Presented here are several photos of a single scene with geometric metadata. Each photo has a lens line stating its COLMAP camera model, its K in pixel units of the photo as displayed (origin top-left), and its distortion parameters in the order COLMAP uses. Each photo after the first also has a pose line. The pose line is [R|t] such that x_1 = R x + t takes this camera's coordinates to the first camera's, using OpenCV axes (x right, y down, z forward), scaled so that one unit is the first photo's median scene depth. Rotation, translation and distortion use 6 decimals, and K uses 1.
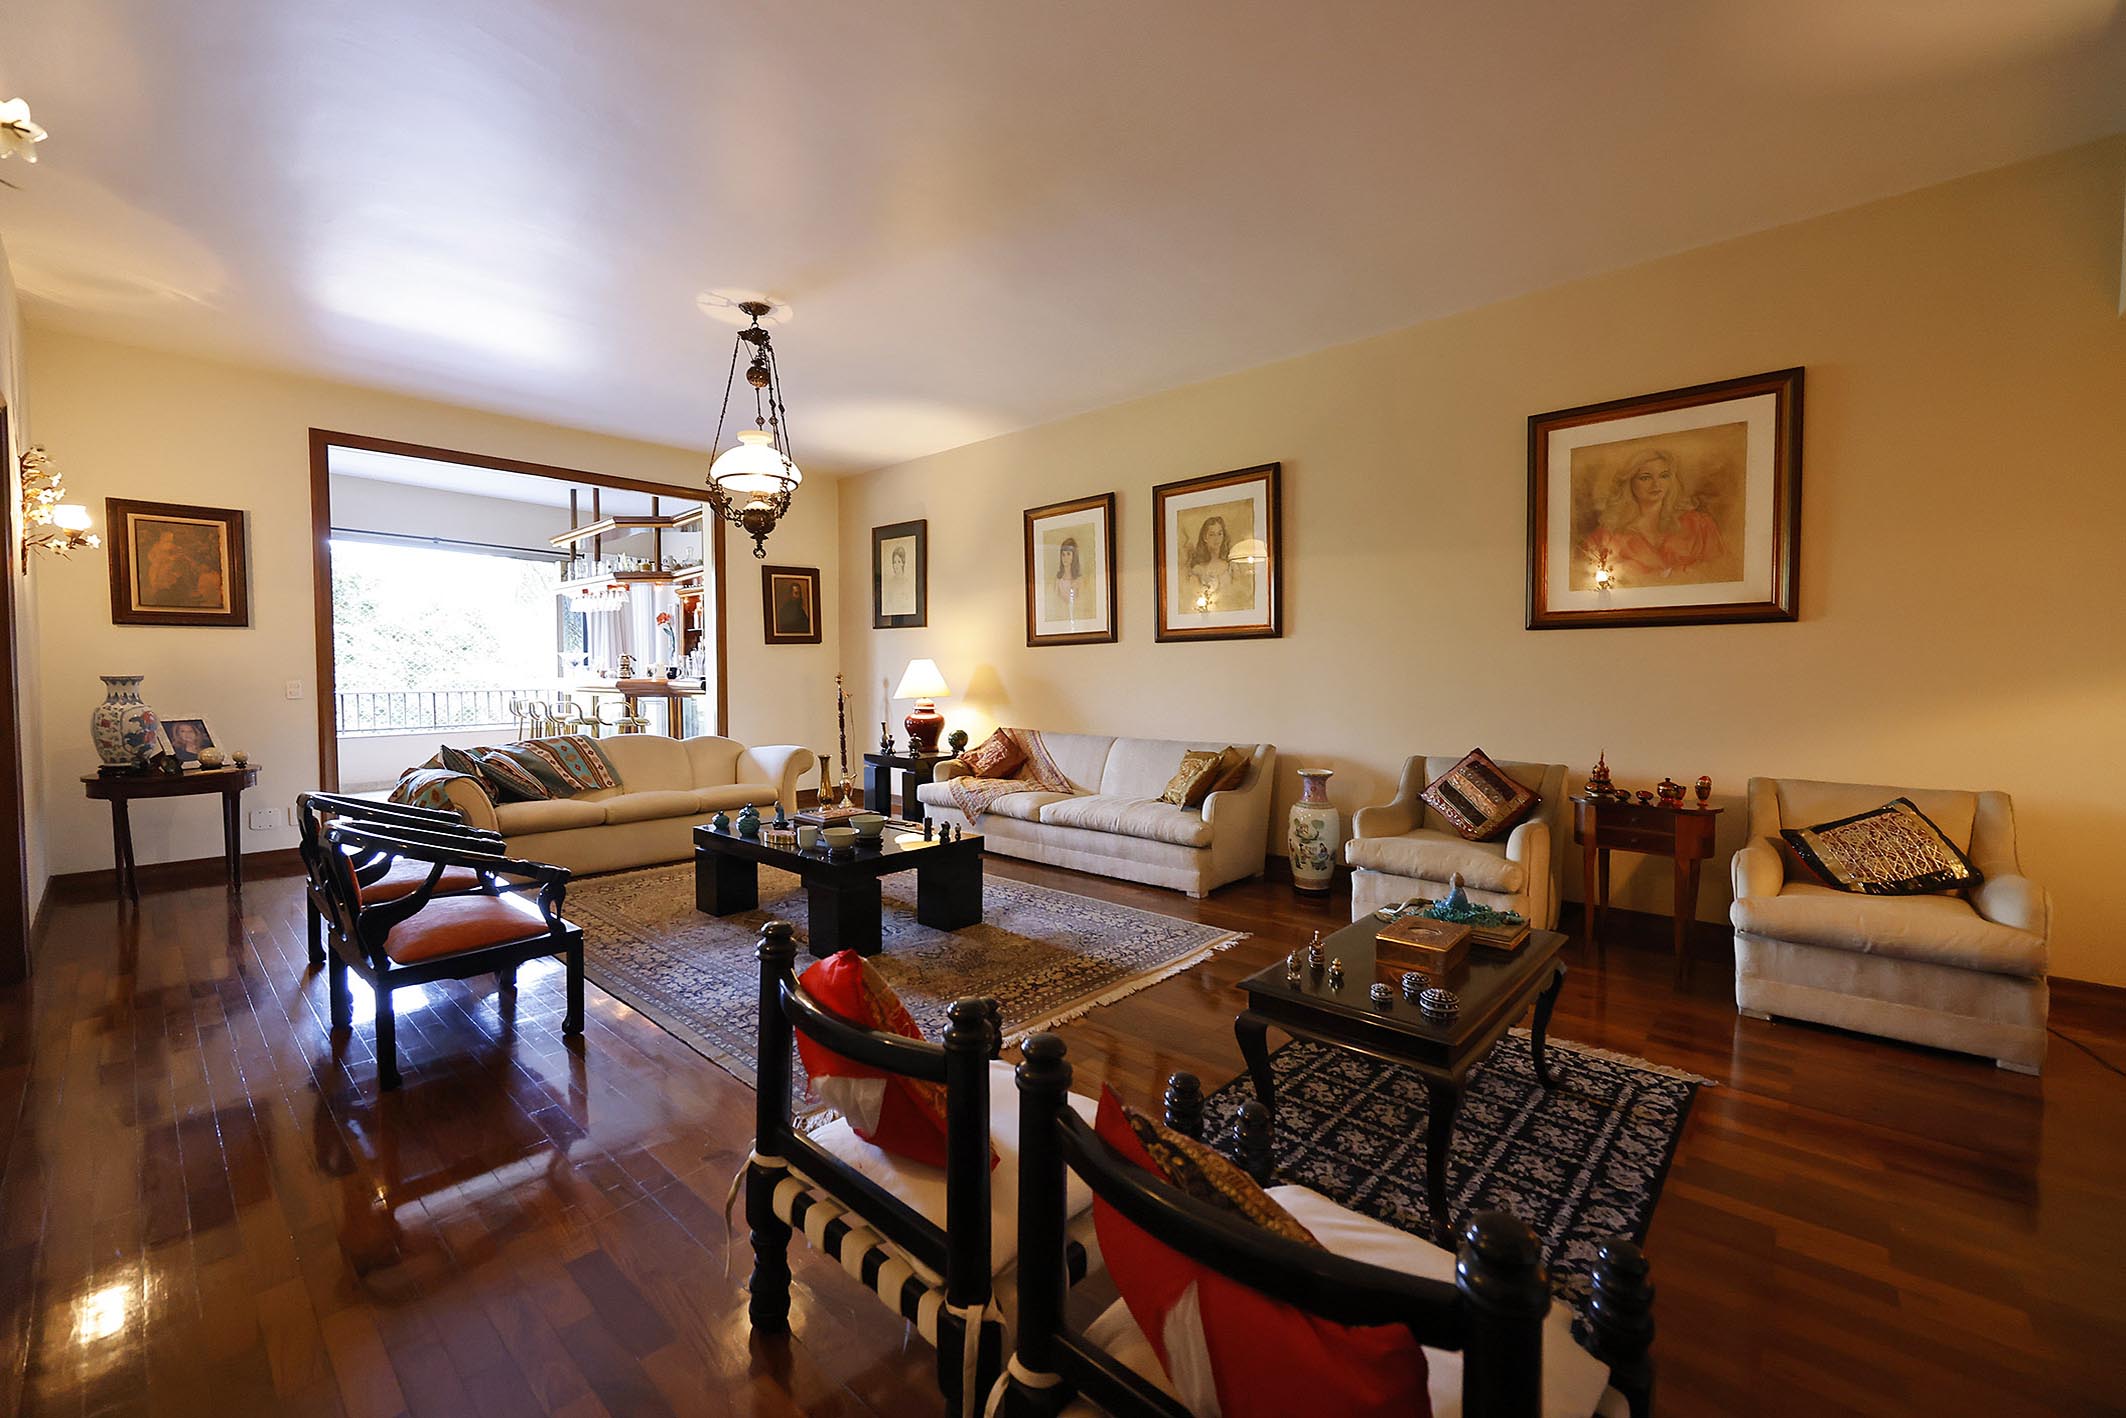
lens RADIAL K [[853.3, 0, 1054.8], [0, 853.3, 704.7], [0, 0, 1]] dist [-0.002413, -0.000081]
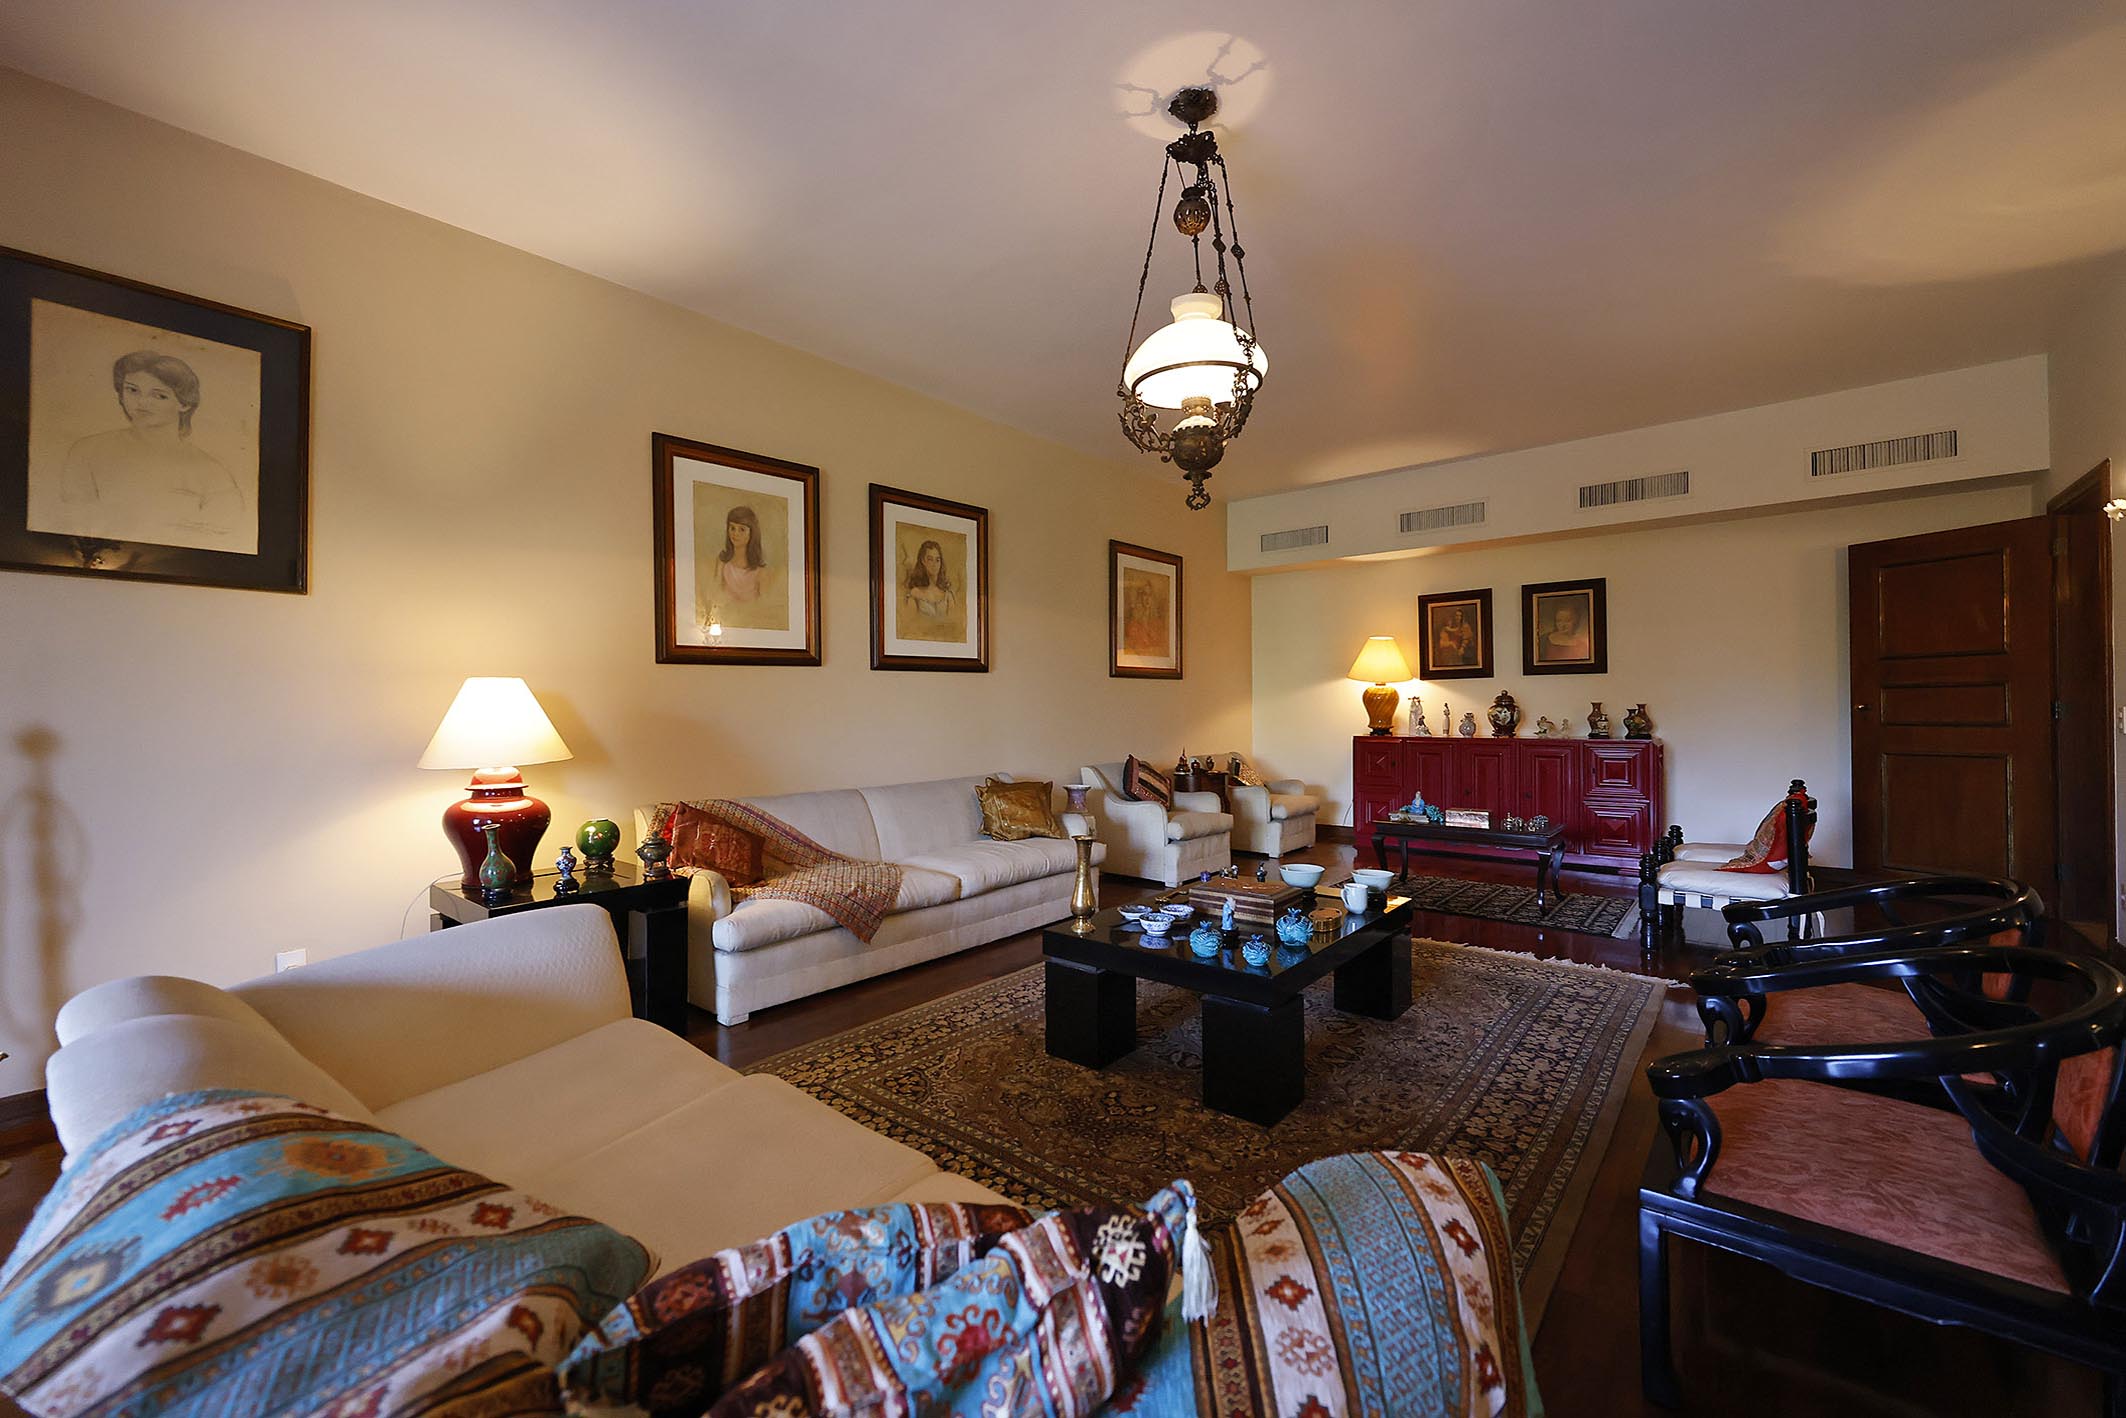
lens RADIAL K [[848.0, 0, 1063.2], [0, 848.0, 694.4], [0, 0, 1]] dist [-0.000729, -0.000055]
pose [[-0.042969, 0.005136, 0.999063, -0.722716], [0.035758, 0.999354, -0.003599, -0.038882], [-0.998436, 0.035570, -0.043125, 0.854123]]
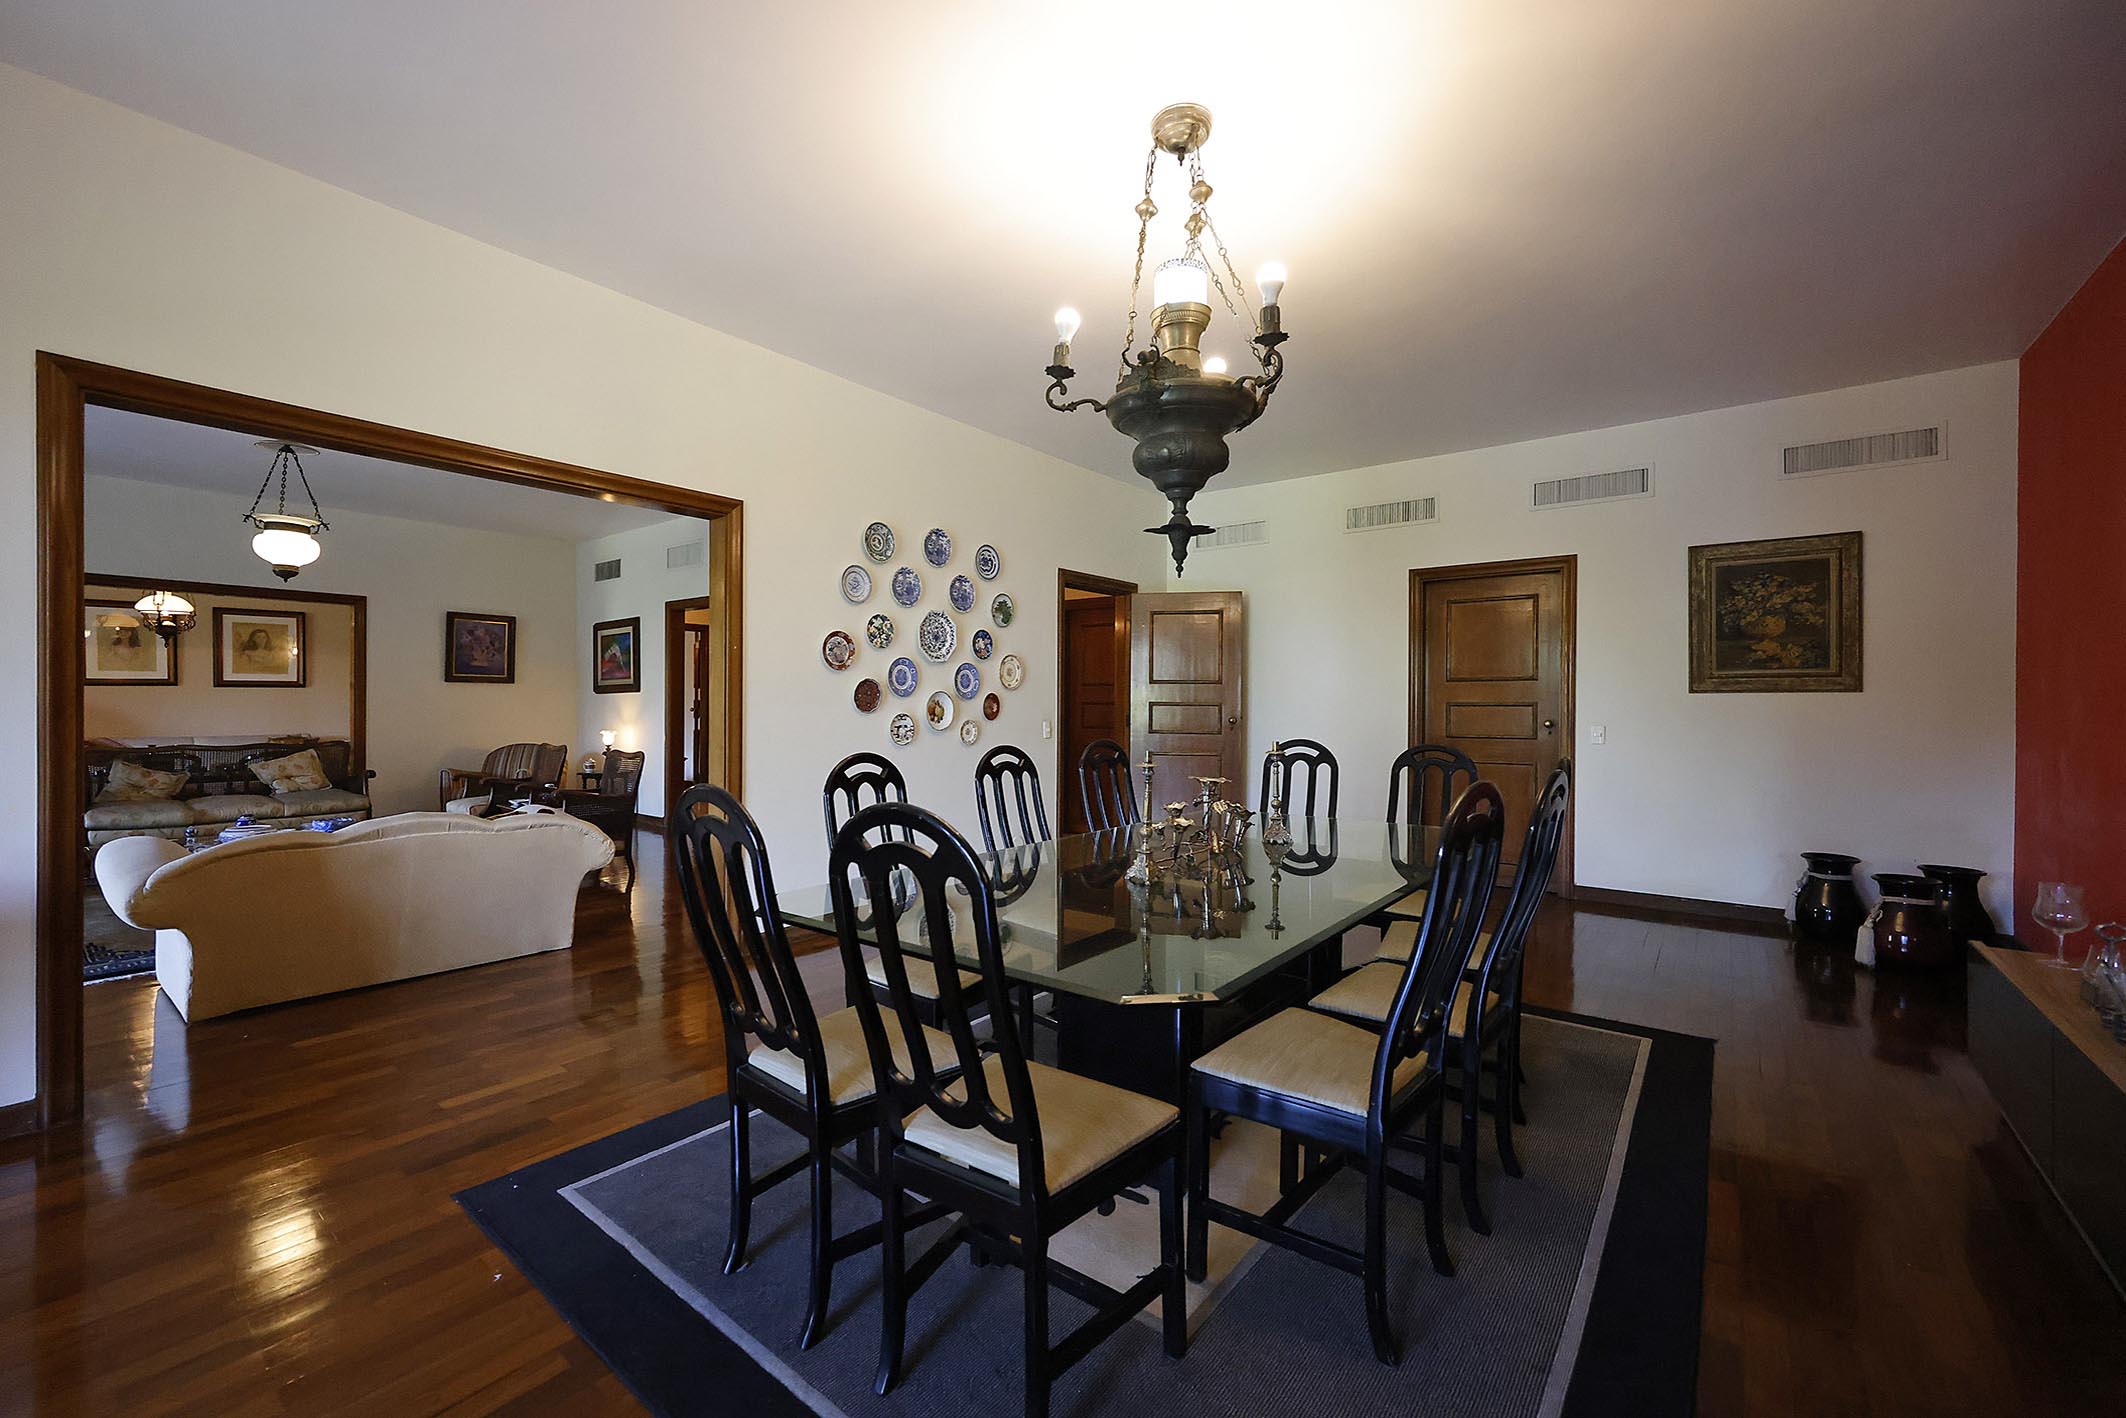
lens RADIAL K [[853.3, 0, 1054.8], [0, 853.3, 704.7], [0, 0, 1]] dist [-0.002413, -0.000081]
pose [[-0.073986, -0.006483, 0.997238, -1.970585], [0.027706, 0.999580, 0.008554, 0.004471], [-0.996874, 0.028262, -0.073775, -0.771031]]
